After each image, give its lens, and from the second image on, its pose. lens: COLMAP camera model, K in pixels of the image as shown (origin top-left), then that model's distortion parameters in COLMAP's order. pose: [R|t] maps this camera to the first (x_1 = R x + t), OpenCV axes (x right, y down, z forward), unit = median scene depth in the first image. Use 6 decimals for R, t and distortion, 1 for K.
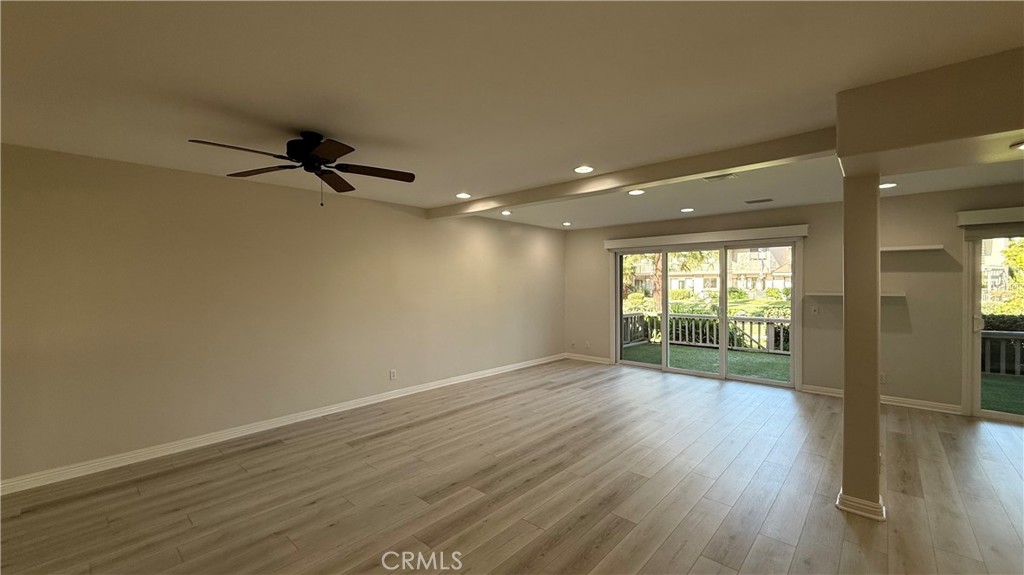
lens RADIAL K [[407.5, 0, 512.6], [0, 407.5, 287.4], [0, 0, 1]] dist [-0.003234, 0.000489]
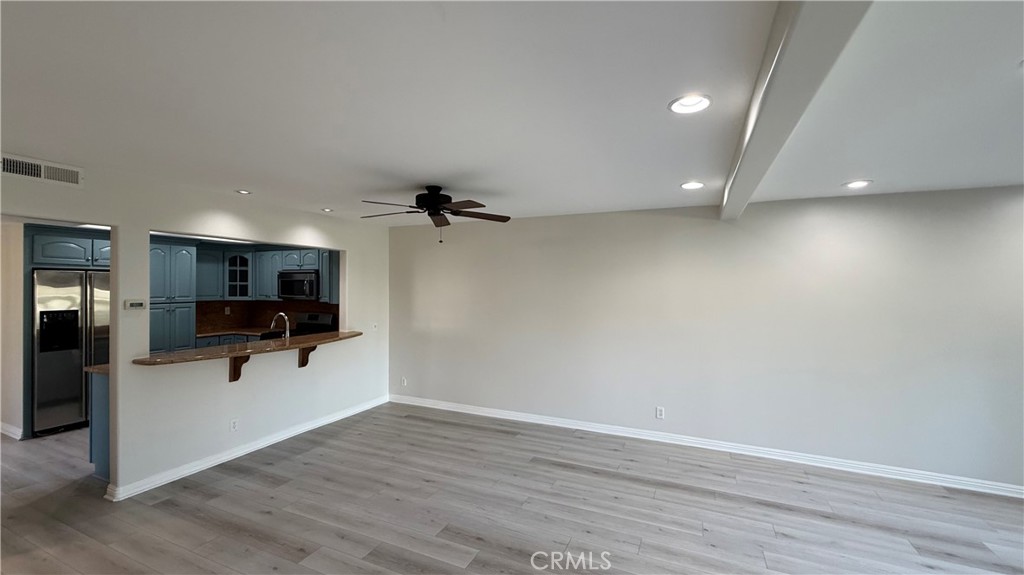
lens RADIAL K [[407.5, 0, 512.5], [0, 407.5, 289.3], [0, 0, 1]] dist [-0.003234, 0.000489]
pose [[0.314689, 0.012972, -0.949106, 0.541246], [-0.025495, 0.999661, 0.005210, -0.049954], [0.948852, 0.022558, 0.314914, 0.591670]]
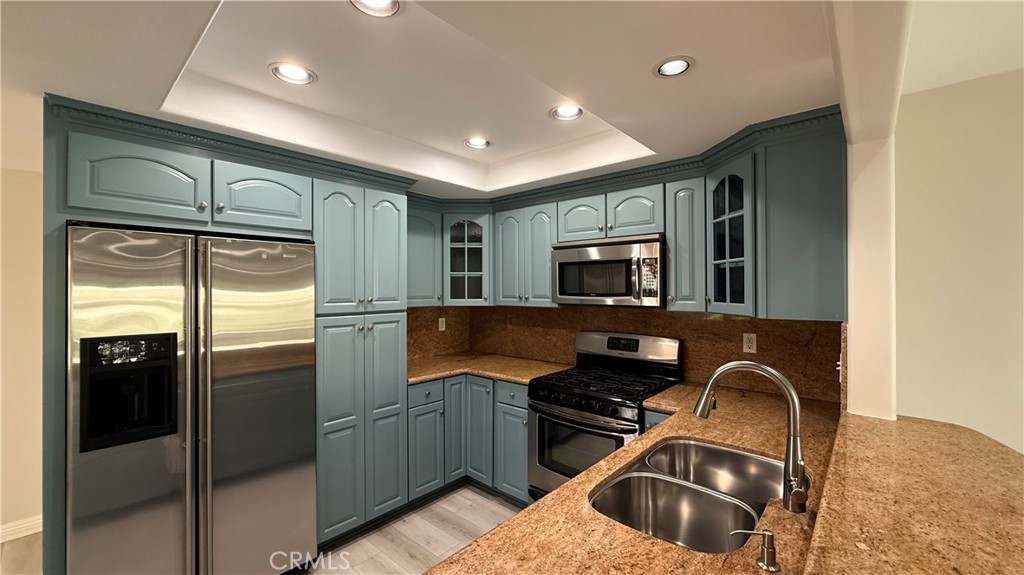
lens RADIAL K [[407.5, 0, 511.0], [0, 407.5, 288.9], [0, 0, 1]] dist [-0.003234, 0.000489]
pose [[0.014118, 0.003818, -0.999893, -0.517263], [-0.015591, 0.999872, 0.003598, -0.008983], [0.999779, 0.015538, 0.014176, 0.134633]]
